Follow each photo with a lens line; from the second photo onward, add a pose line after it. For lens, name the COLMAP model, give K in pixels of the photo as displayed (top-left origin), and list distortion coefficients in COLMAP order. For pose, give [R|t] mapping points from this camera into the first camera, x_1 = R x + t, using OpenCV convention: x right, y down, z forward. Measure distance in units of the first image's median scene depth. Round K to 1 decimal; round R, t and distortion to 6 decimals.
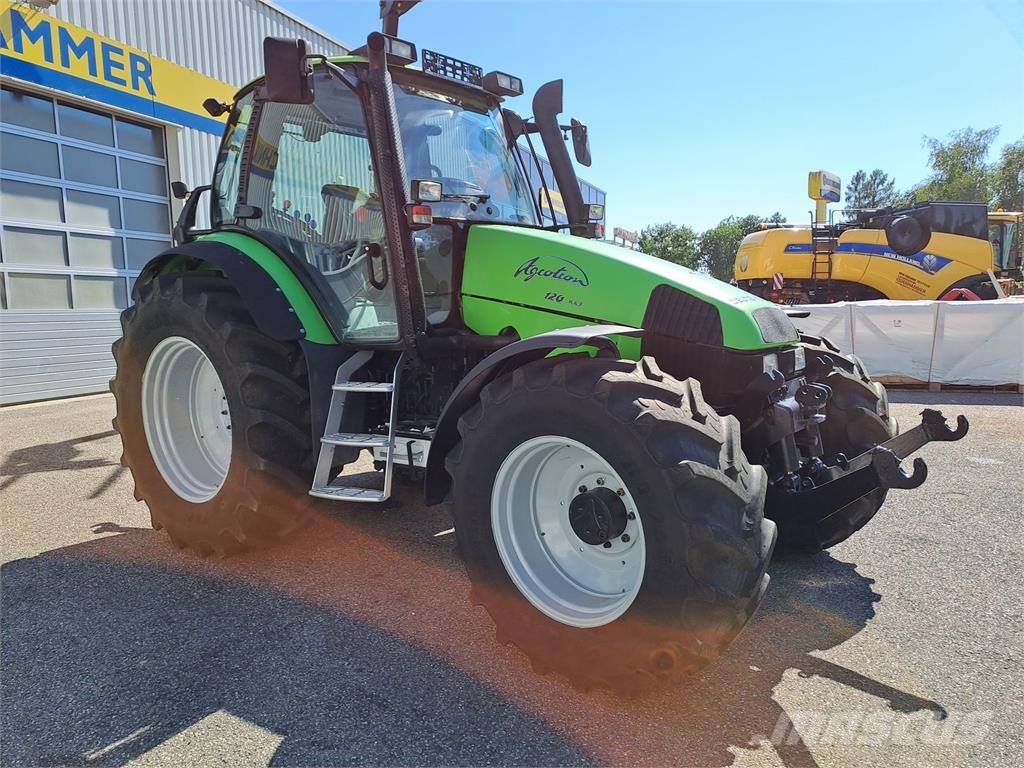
lens RADIAL K [[750.8, 0, 504.6], [0, 750.8, 391.4], [0, 0, 1]] dist [0.062907, -0.057850]
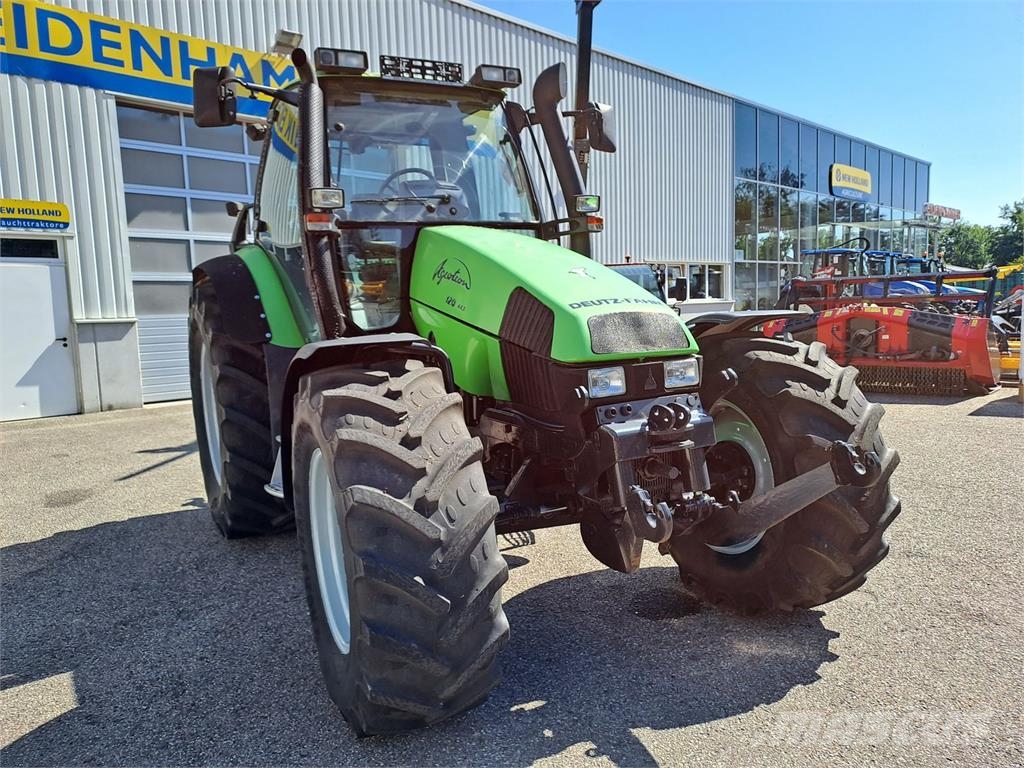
lens RADIAL K [[752.4, 0, 497.6], [0, 752.4, 387.3], [0, 0, 1]] dist [0.085086, -0.082254]
pose [[0.916755, 0.029024, -0.398394, 0.431925], [-0.028747, 0.999564, 0.006670, -0.021296], [0.398414, 0.005338, 0.917190, 0.130565]]
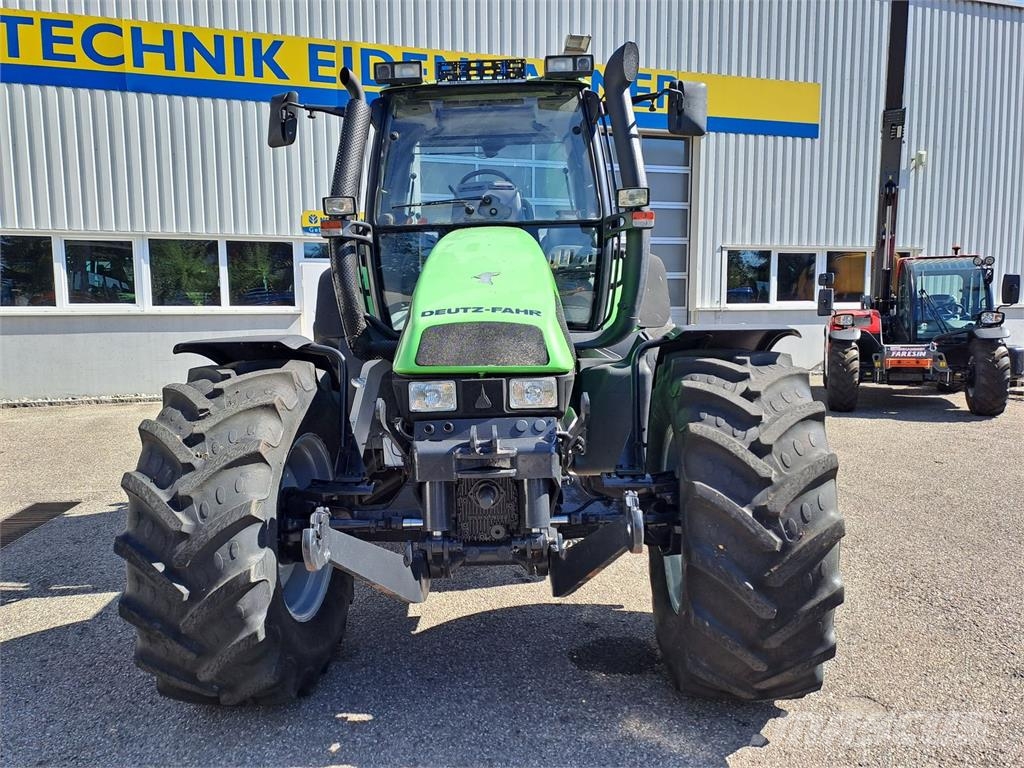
lens RADIAL K [[750.7, 0, 495.7], [0, 750.7, 383.5], [0, 0, 1]] dist [0.082672, -0.086214]
pose [[0.616233, 0.089985, -0.782406, 0.757049], [-0.092349, 0.994854, 0.041684, -0.064011], [0.782131, 0.046567, 0.621372, 0.421766]]
